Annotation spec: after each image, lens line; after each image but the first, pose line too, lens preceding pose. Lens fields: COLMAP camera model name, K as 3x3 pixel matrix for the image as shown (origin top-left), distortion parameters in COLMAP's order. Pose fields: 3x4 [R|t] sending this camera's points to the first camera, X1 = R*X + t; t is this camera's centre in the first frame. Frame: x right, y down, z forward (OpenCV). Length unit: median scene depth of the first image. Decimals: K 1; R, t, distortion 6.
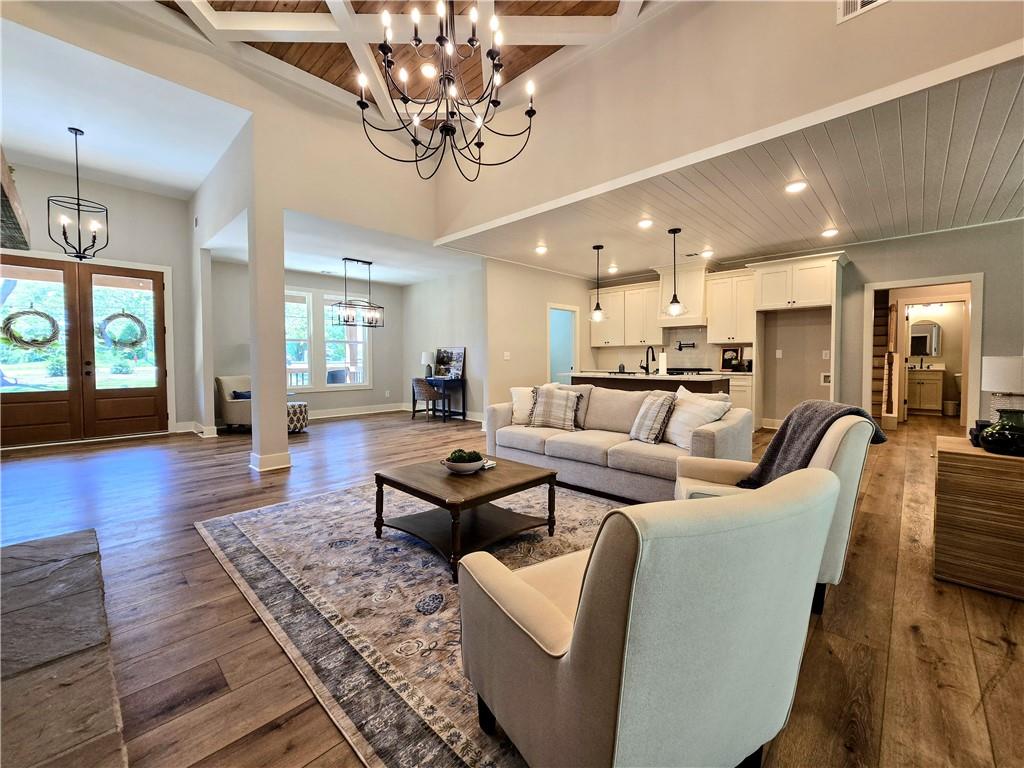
lens RADIAL K [[421.4, 0, 512.7], [0, 421.4, 375.0], [0, 0, 1]] dist [-0.001579, 0.000685]
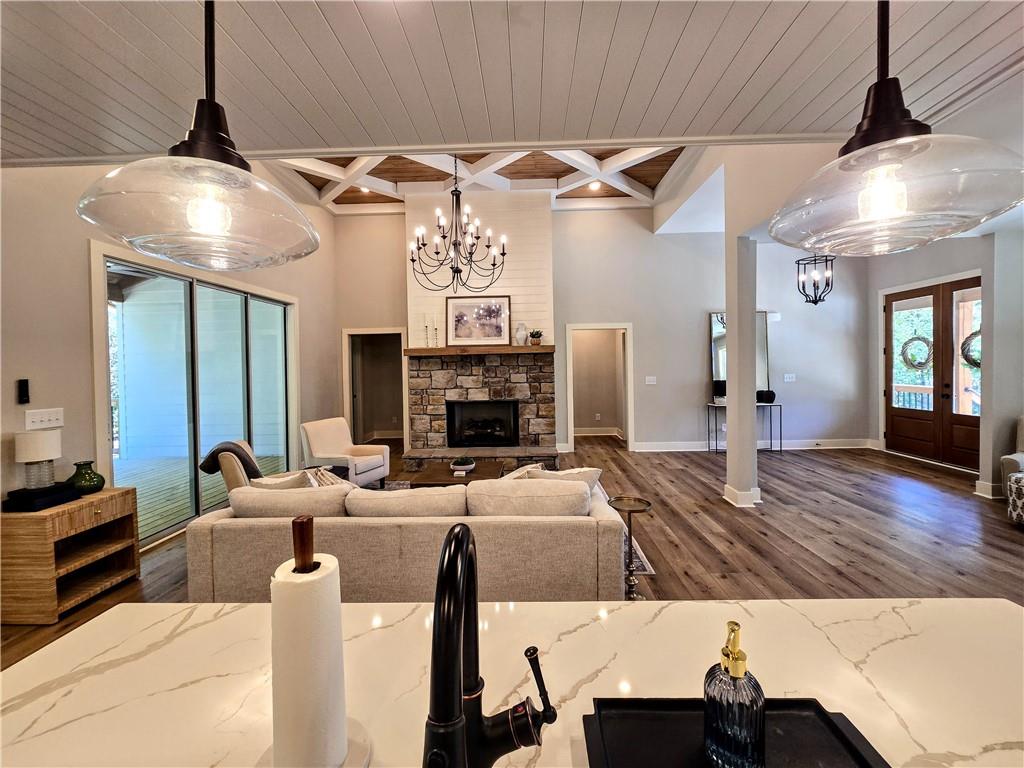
lens RADIAL K [[421.4, 0, 512.7], [0, 421.4, 375.0], [0, 0, 1]] dist [-0.001579, 0.000685]
pose [[-0.741119, 0.032513, -0.670585, 0.375252], [-0.005967, 0.998468, 0.055006, -0.098883], [0.671347, 0.044767, -0.739790, 1.036471]]
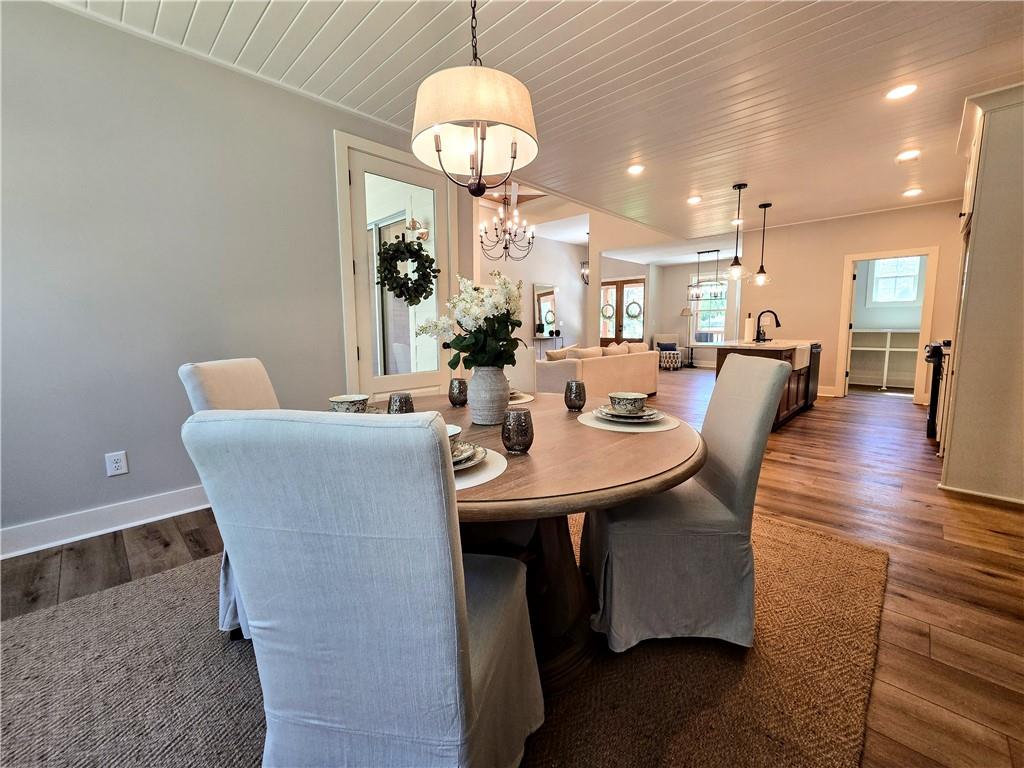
lens RADIAL K [[421.4, 0, 512.7], [0, 421.4, 375.0], [0, 0, 1]] dist [-0.001579, 0.000685]
pose [[-0.016027, 0.120761, -0.992552, 1.214650], [-0.036674, 0.991941, 0.121279, -0.020784], [0.999199, 0.038345, -0.011469, 0.464954]]
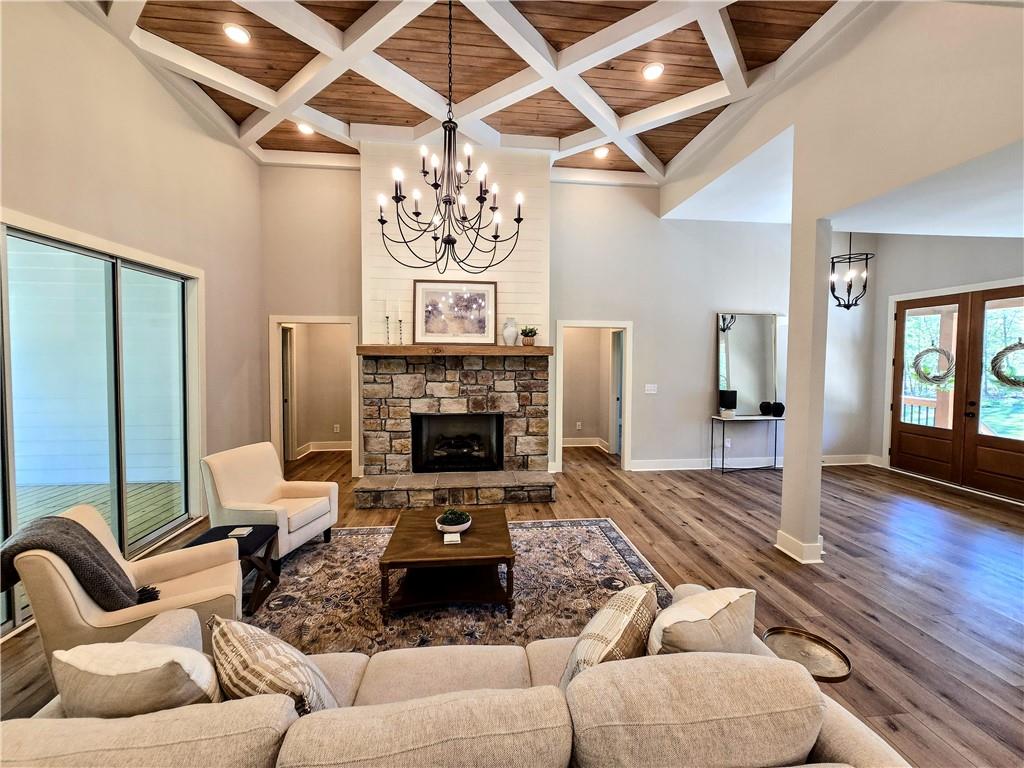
lens RADIAL K [[421.4, 0, 512.7], [0, 421.4, 375.0], [0, 0, 1]] dist [-0.001579, 0.000685]
pose [[-0.641478, 0.033676, -0.766402, 0.292749], [-0.035022, 0.996709, 0.073109, -0.117847], [0.766342, 0.073739, -0.638187, 0.812865]]
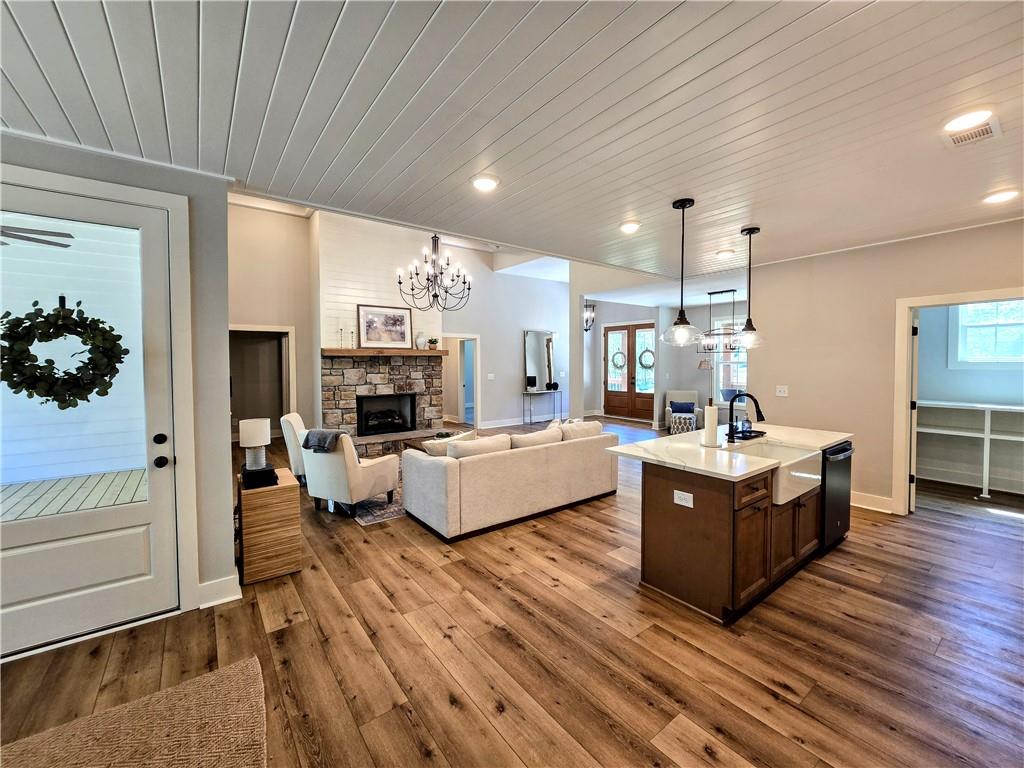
lens RADIAL K [[421.4, 0, 512.7], [0, 421.4, 375.0], [0, 0, 1]] dist [-0.001579, 0.000685]
pose [[-0.163546, 0.038001, -0.985804, 0.909296], [-0.036566, 0.998338, 0.044551, -0.103588], [0.985858, 0.043332, -0.161885, 0.768758]]
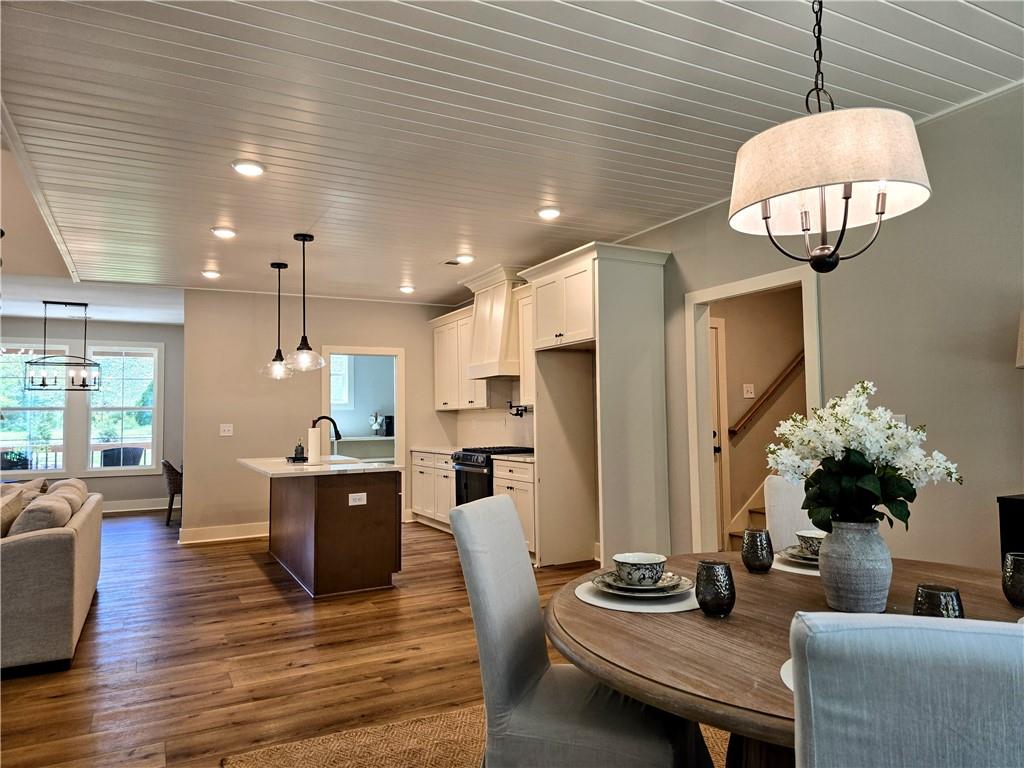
lens RADIAL K [[698.7, 0, 512.0], [0, 698.7, 384.0], [0, 0, 1]] dist [0.000760, -0.000450]
pose [[0.947357, -0.024360, -0.319252, 0.905937], [-0.003899, 0.996150, -0.087579, -0.026384], [0.320156, 0.084214, 0.943614, 0.108906]]
